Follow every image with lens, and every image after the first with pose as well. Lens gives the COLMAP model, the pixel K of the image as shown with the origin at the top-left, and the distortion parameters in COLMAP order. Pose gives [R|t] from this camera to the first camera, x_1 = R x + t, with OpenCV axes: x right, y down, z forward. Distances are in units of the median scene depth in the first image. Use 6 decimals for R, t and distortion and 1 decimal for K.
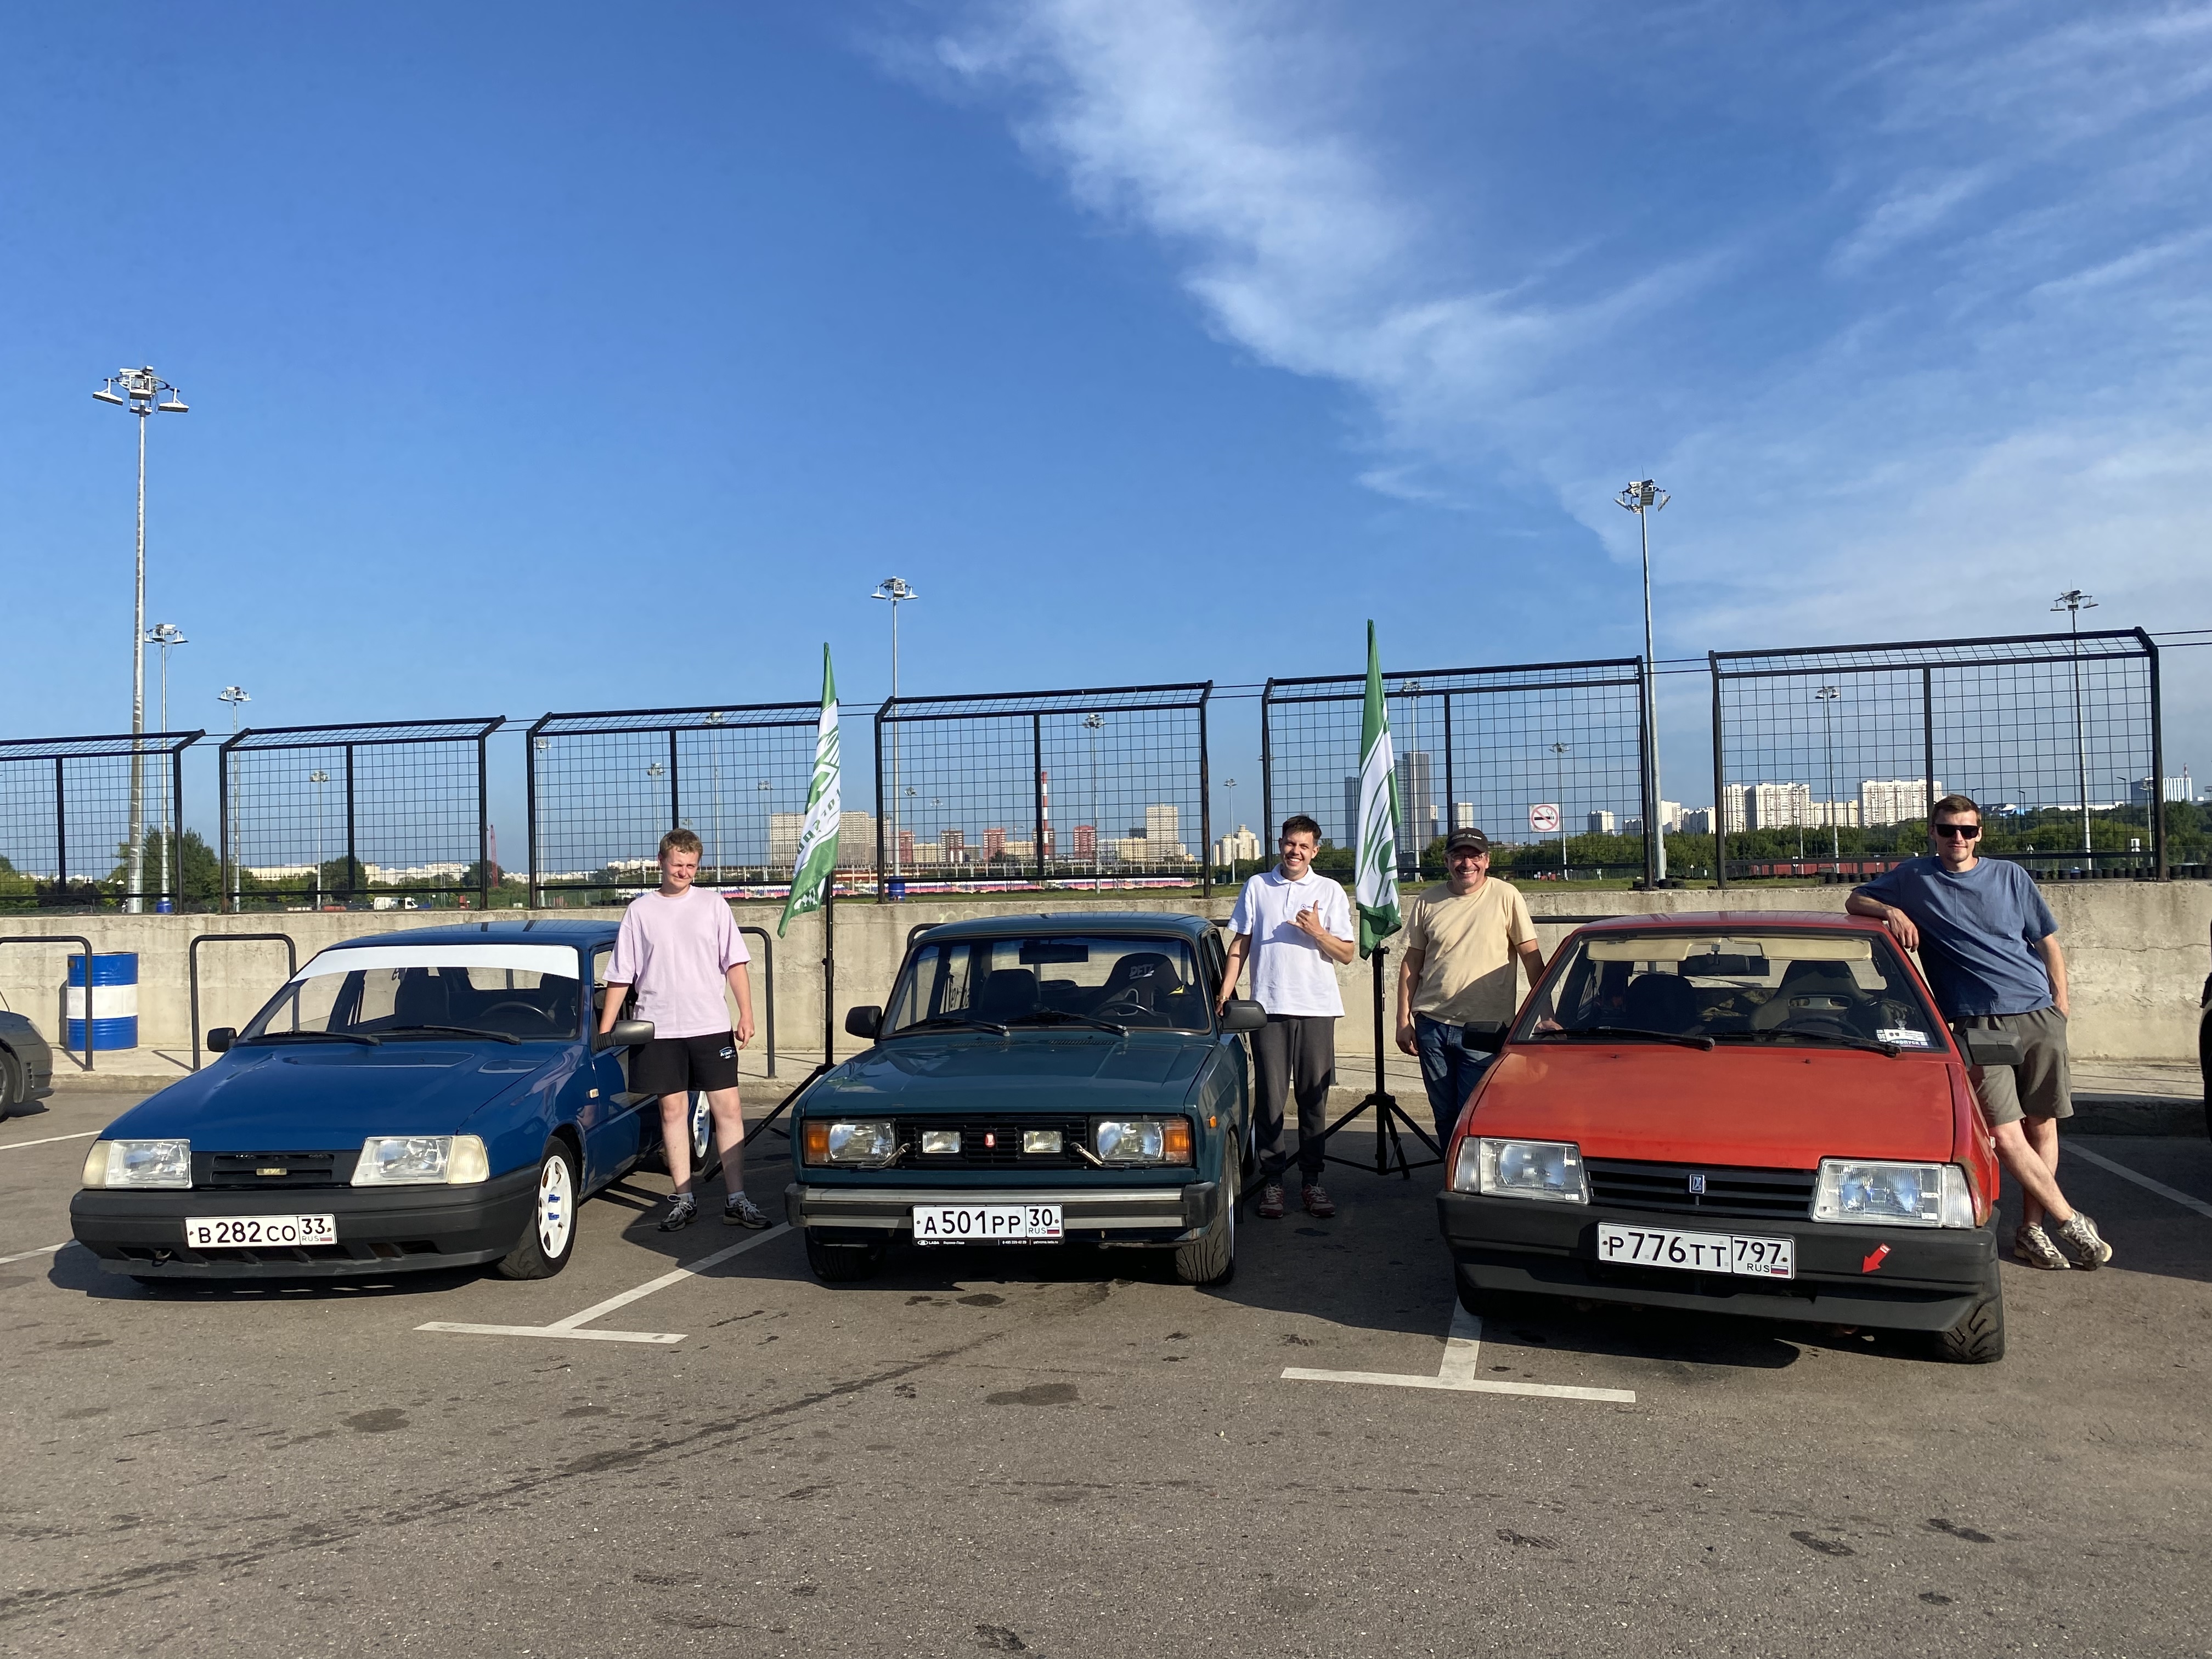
lens RADIAL K [[1729.2, 0, 1075.1], [0, 1729.2, 829.5], [0, 0, 1]] dist [0.003374, -0.002866]
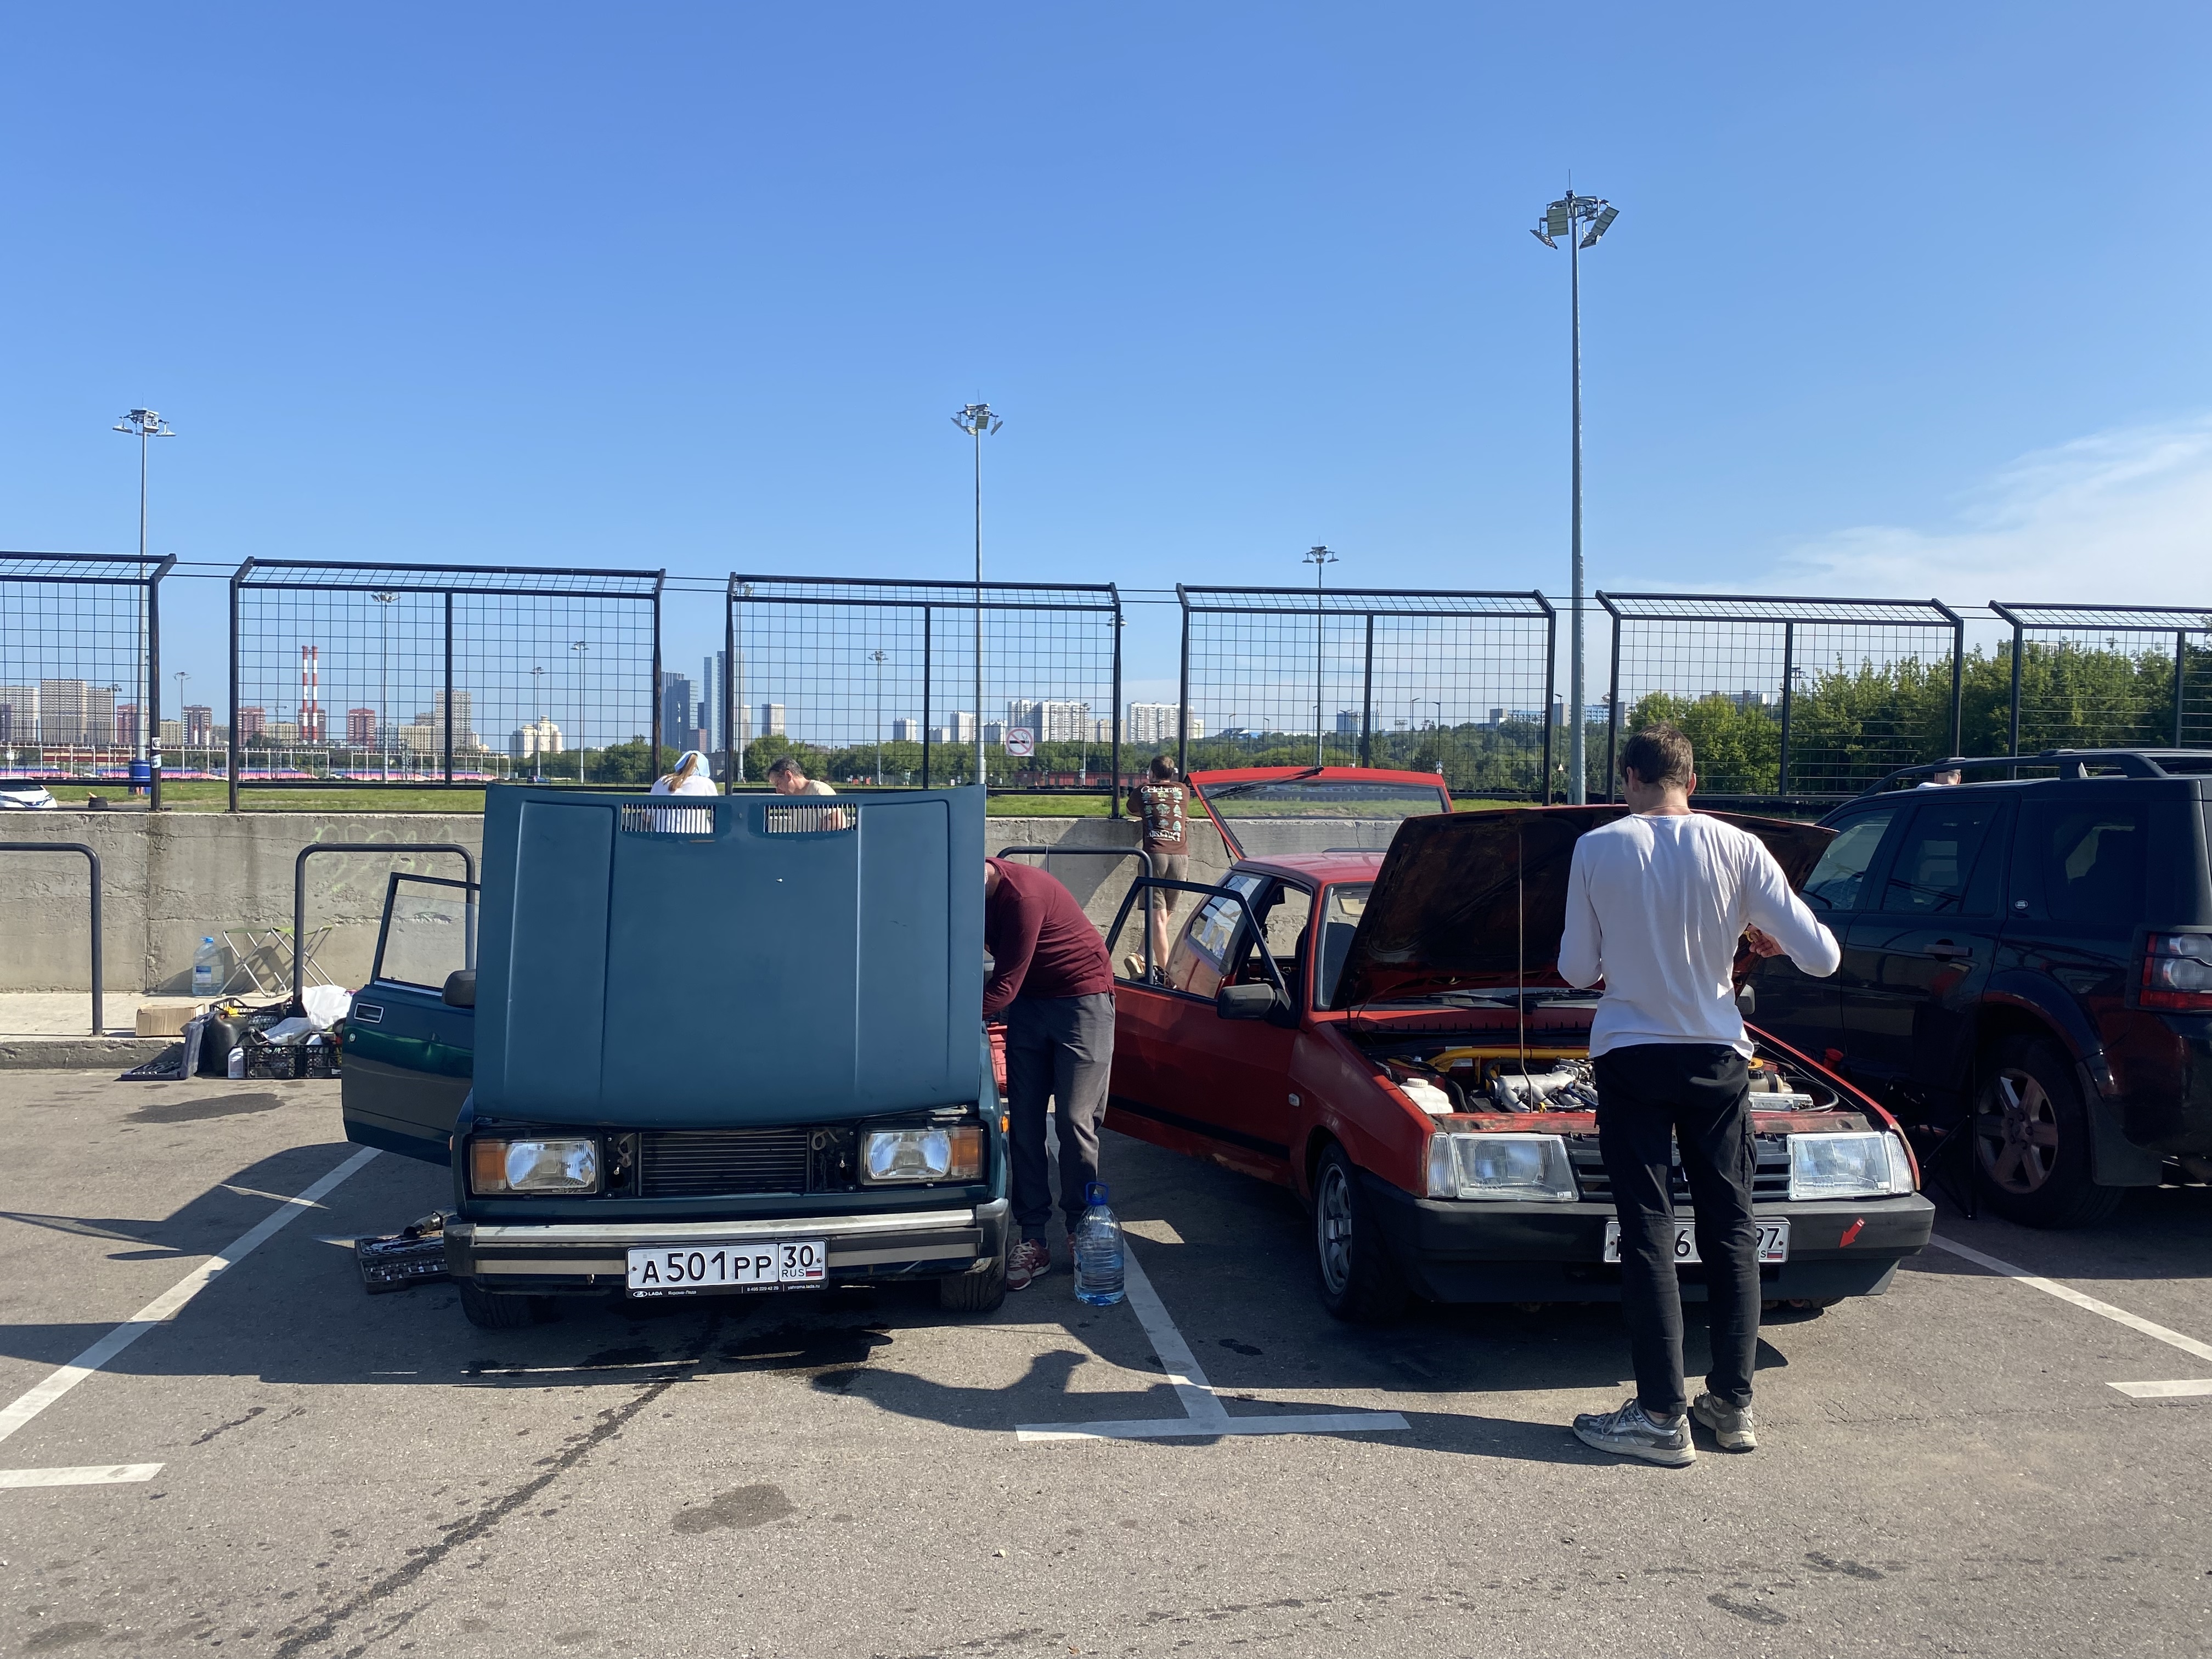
lens RADIAL K [[1729.2, 0, 1075.1], [0, 1729.2, 829.5], [0, 0, 1]] dist [0.003374, -0.002866]
pose [[0.917713, 0.022151, 0.396626, -0.187422], [-0.044087, 0.997955, 0.046275, -0.010166], [-0.394790, -0.059953, 0.916813, 0.260046]]
